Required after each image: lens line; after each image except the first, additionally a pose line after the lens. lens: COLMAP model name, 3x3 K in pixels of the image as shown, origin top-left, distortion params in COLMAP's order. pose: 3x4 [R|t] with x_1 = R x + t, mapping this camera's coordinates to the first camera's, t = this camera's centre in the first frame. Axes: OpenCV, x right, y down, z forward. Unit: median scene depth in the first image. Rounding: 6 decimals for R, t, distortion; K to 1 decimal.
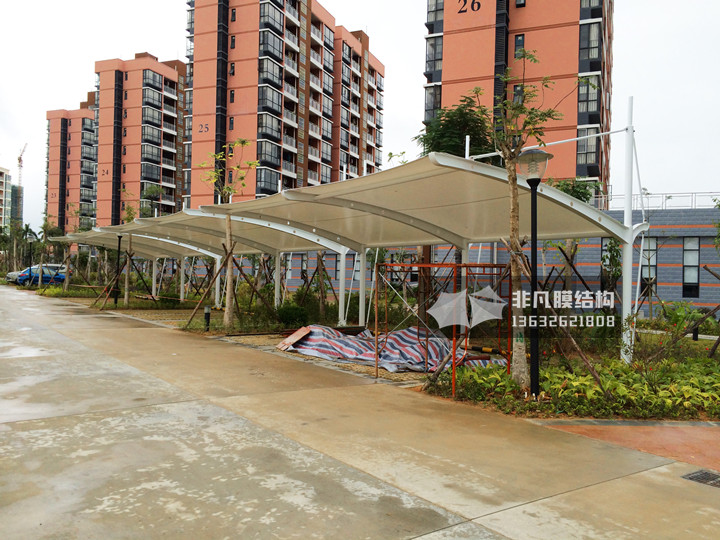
lens RADIAL K [[610.2, 0, 360.0], [0, 610.2, 270.0], [0, 0, 1]] dist [0.090934, -0.115733]
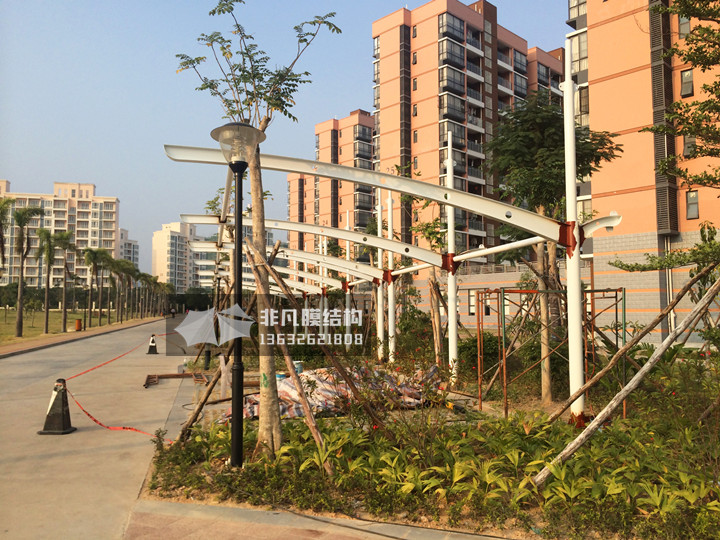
lens RADIAL K [[610.2, 0, 360.0], [0, 610.2, 270.0], [0, 0, 1]] dist [0.090934, -0.115733]
pose [[0.922170, -0.057076, -0.382551, 0.078801], [0.032898, 0.997043, -0.069452, 0.004123], [0.385384, 0.051461, 0.921320, 0.043534]]
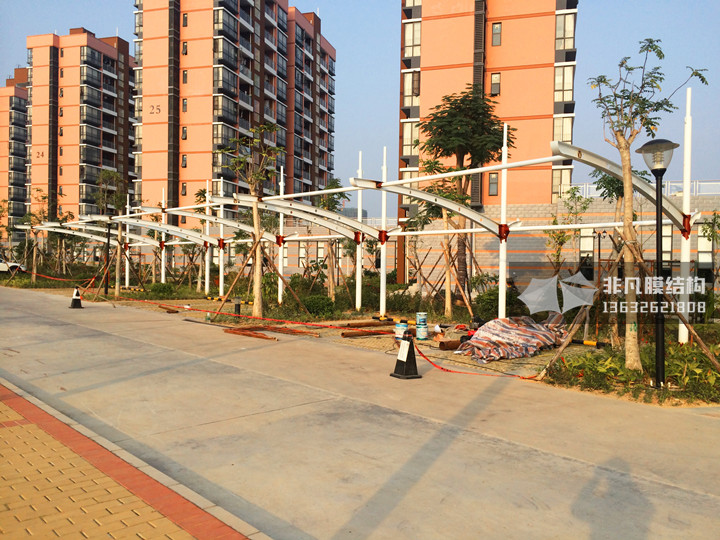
lens RADIAL K [[610.2, 0, 360.0], [0, 610.2, 270.0], [0, 0, 1]] dist [0.090934, -0.115733]
pose [[0.994702, -0.009069, 0.102399, -0.035718], [0.006658, 0.999693, 0.023864, -0.001296], [-0.102584, -0.023056, 0.994457, 0.004514]]
